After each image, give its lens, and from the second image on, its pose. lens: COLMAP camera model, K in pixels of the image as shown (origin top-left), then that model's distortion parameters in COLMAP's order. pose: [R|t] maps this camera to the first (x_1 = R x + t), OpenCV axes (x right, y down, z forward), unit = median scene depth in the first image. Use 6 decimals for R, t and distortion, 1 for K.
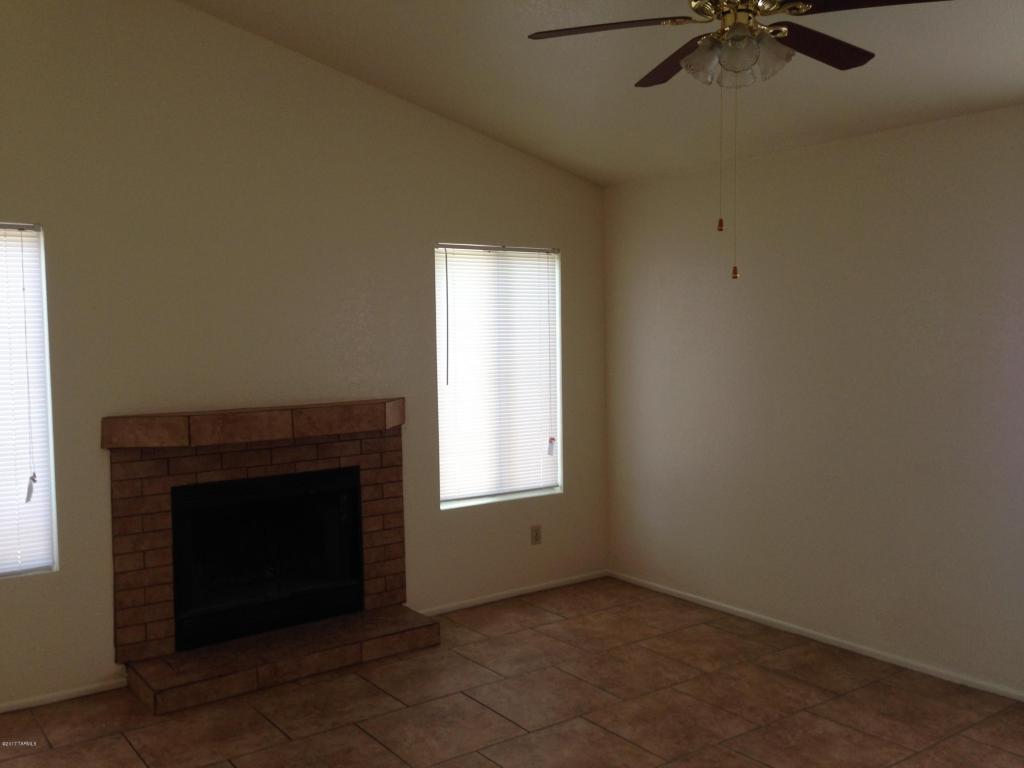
lens RADIAL K [[950.3, 0, 516.0], [0, 950.3, 386.0], [0, 0, 1]] dist [0.072935, 0.000000]
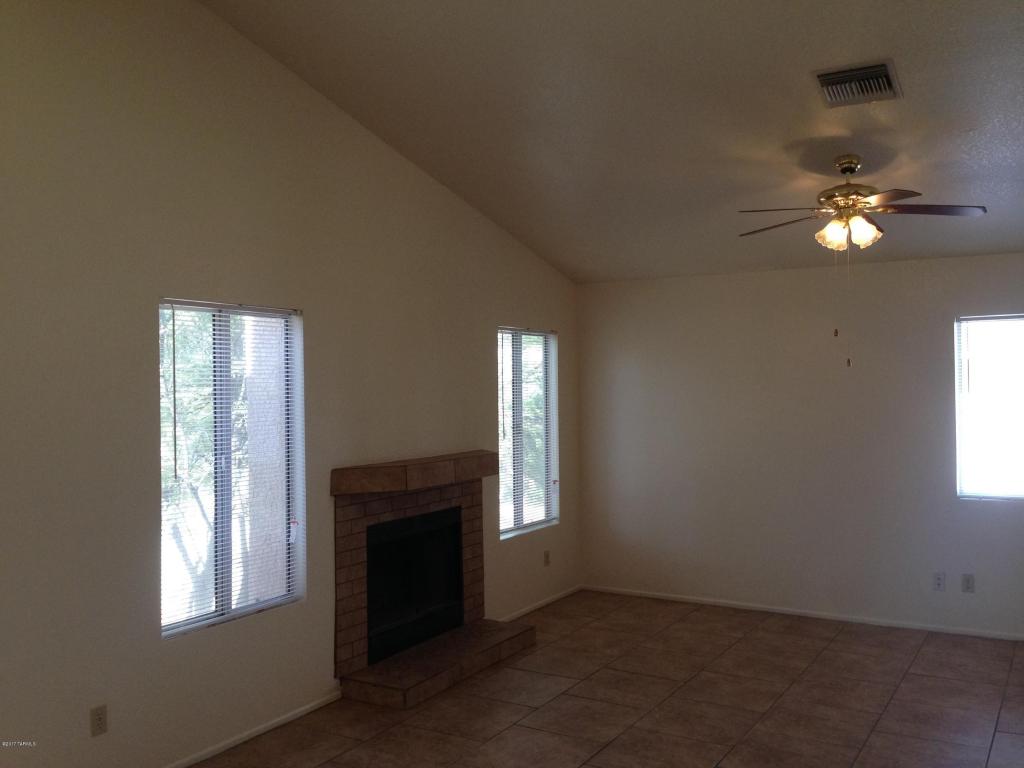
lens RADIAL K [[950.3, 0, 516.6], [0, 950.3, 375.3], [0, 0, 1]] dist [0.072935, 0.000000]
pose [[0.913936, 0.007717, 0.405786, -0.667311], [0.022198, 0.997372, -0.068964, 0.002409], [-0.405252, 0.072036, 0.911363, -0.182347]]
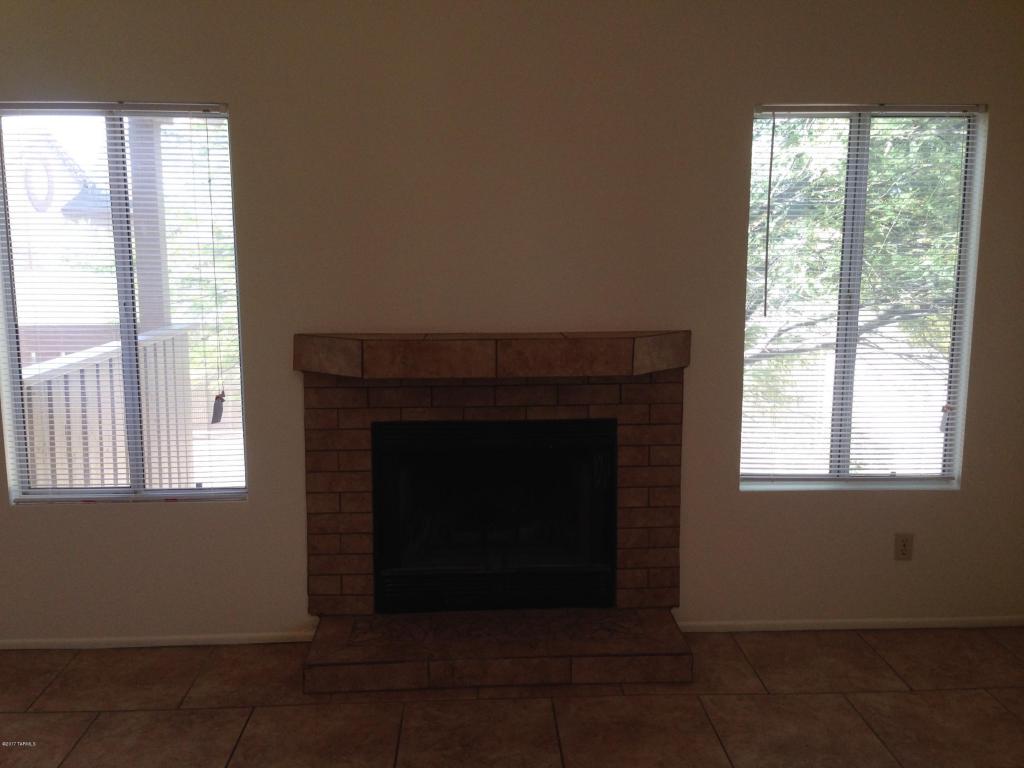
lens RADIAL K [[950.3, 0, 516.4], [0, 950.3, 376.7], [0, 0, 1]] dist [0.072935, 0.000000]
pose [[0.835860, 0.094220, -0.540796, 0.188492], [-0.044525, 0.993551, 0.104283, -0.025821], [0.547133, -0.063087, 0.834665, 0.375484]]
